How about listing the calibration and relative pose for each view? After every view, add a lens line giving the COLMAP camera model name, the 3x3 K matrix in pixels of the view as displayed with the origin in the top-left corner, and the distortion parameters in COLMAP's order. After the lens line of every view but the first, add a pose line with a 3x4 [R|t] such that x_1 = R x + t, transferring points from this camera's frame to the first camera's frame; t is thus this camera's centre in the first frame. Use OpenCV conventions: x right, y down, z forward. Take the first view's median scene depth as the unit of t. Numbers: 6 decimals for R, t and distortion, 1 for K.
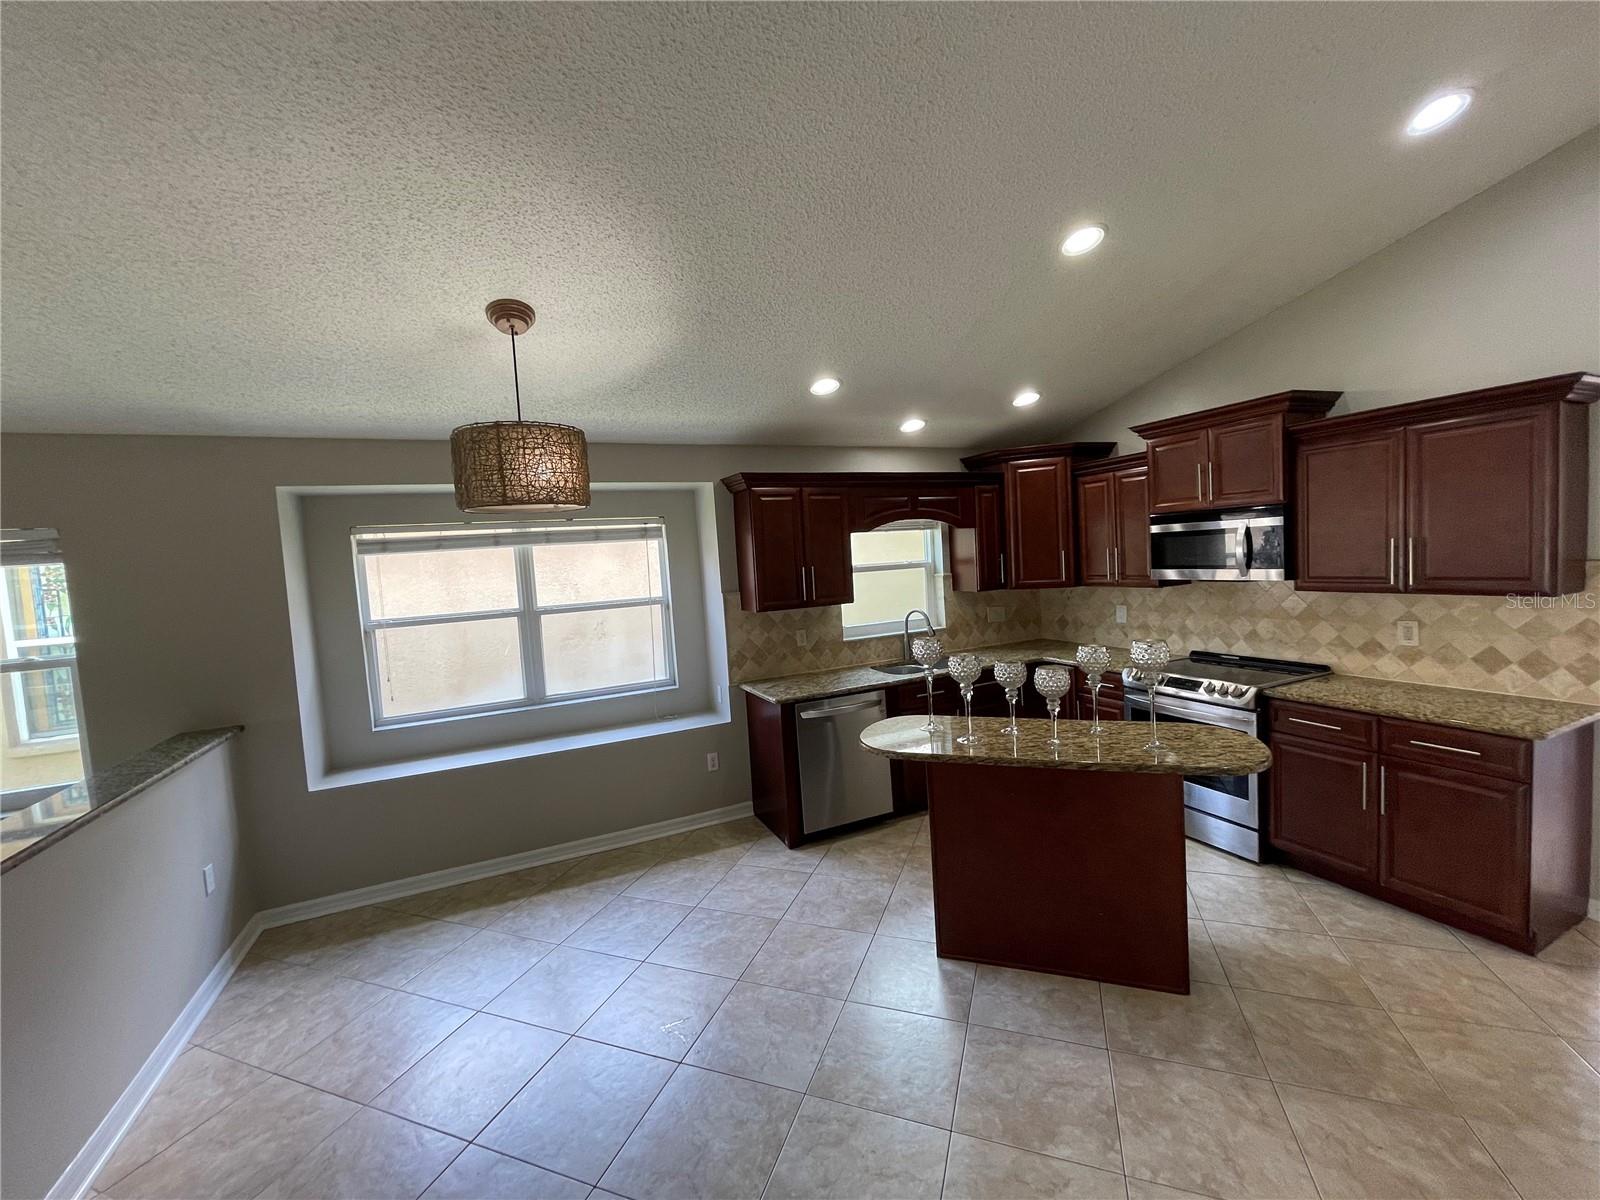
lens RADIAL K [[647.8, 0, 797.4], [0, 647.8, 597.0], [0, 0, 1]] dist [-0.002521, 0.000302]
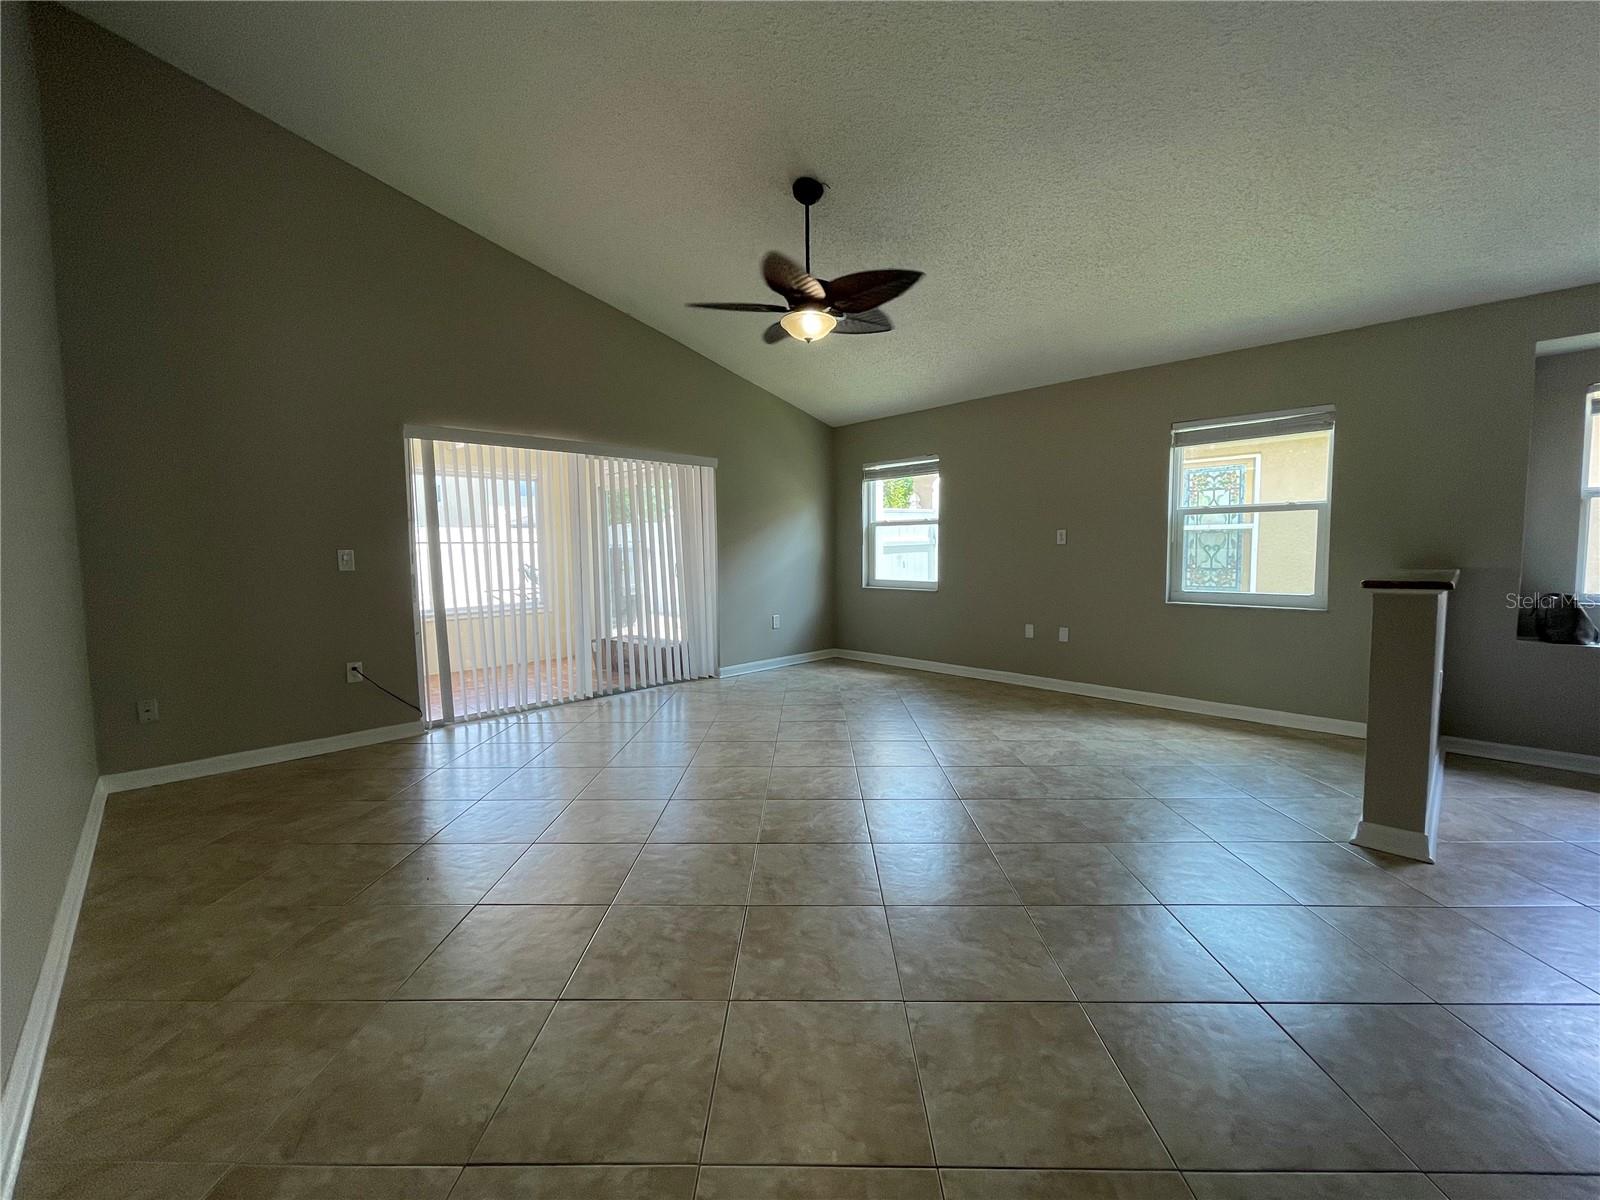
lens RADIAL K [[647.8, 0, 799.7], [0, 647.8, 594.1], [0, 0, 1]] dist [-0.002521, 0.000302]
pose [[0.332534, 0.124398, -0.934851, -0.187484], [-0.068825, 0.991820, 0.107498, 0.198816], [0.940577, 0.028595, 0.338375, -0.440125]]
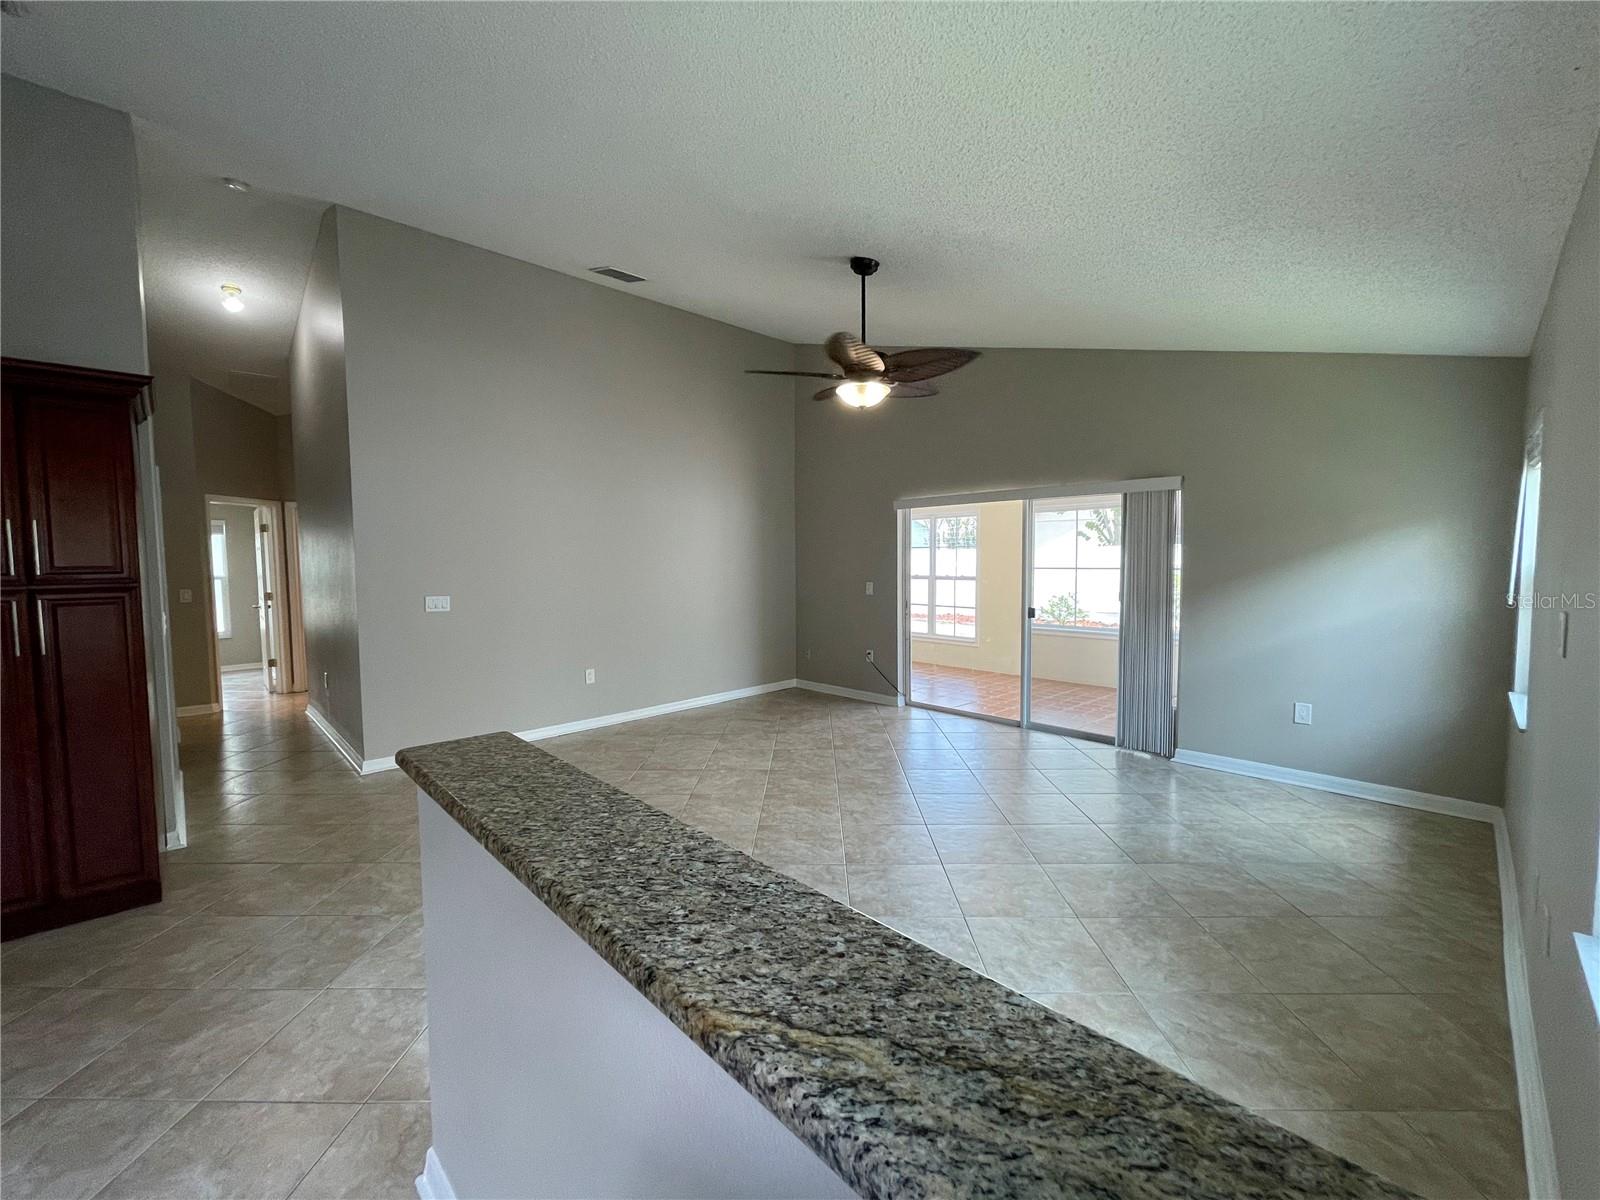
lens RADIAL K [[647.8, 0, 803.7], [0, 647.8, 594.4], [0, 0, 1]] dist [-0.002521, 0.000302]
pose [[-0.938654, 0.087539, -0.333564, -0.746710], [0.042592, 0.989268, 0.139764, 0.054379], [0.342219, 0.116983, -0.932310, 0.974931]]
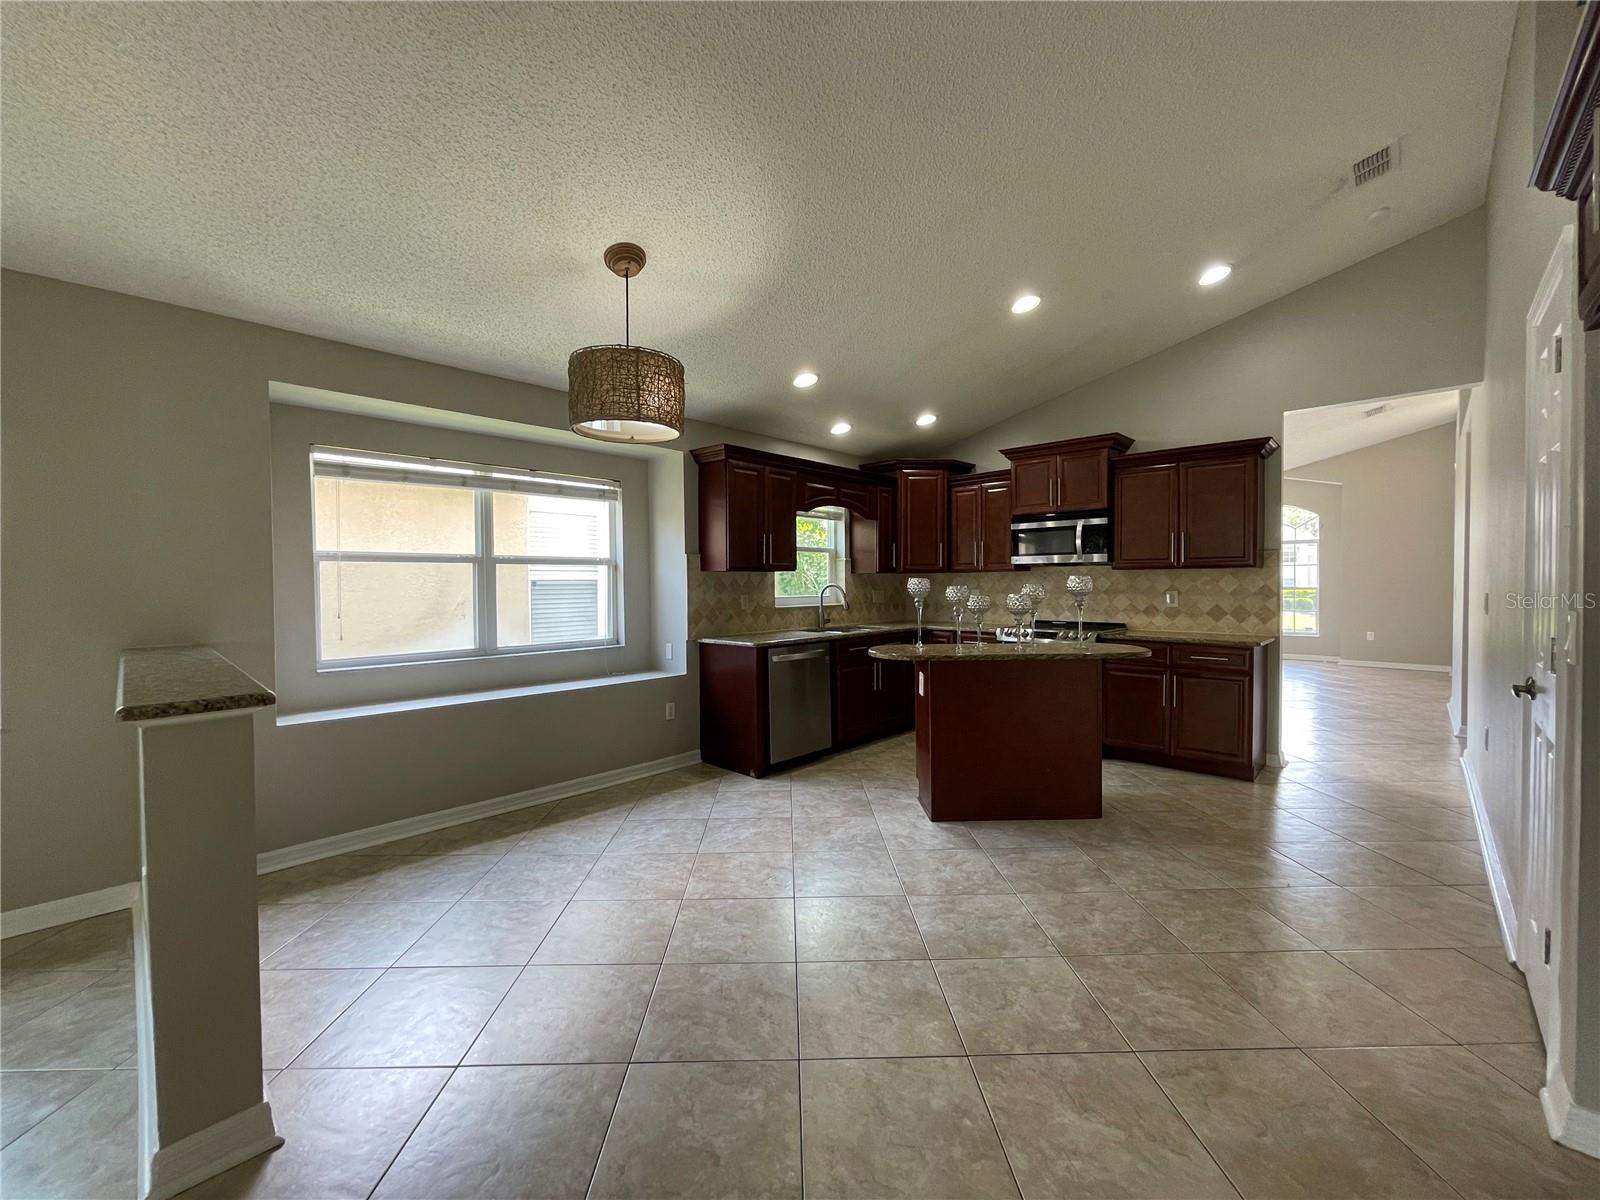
lens RADIAL K [[647.8, 0, 798.6], [0, 647.8, 595.5], [0, 0, 1]] dist [-0.002521, 0.000302]
pose [[0.927478, 0.047578, 0.370839, -0.442470], [-0.026701, 0.997766, -0.061231, 0.162893], [-0.372924, 0.046889, 0.926676, -0.094615]]
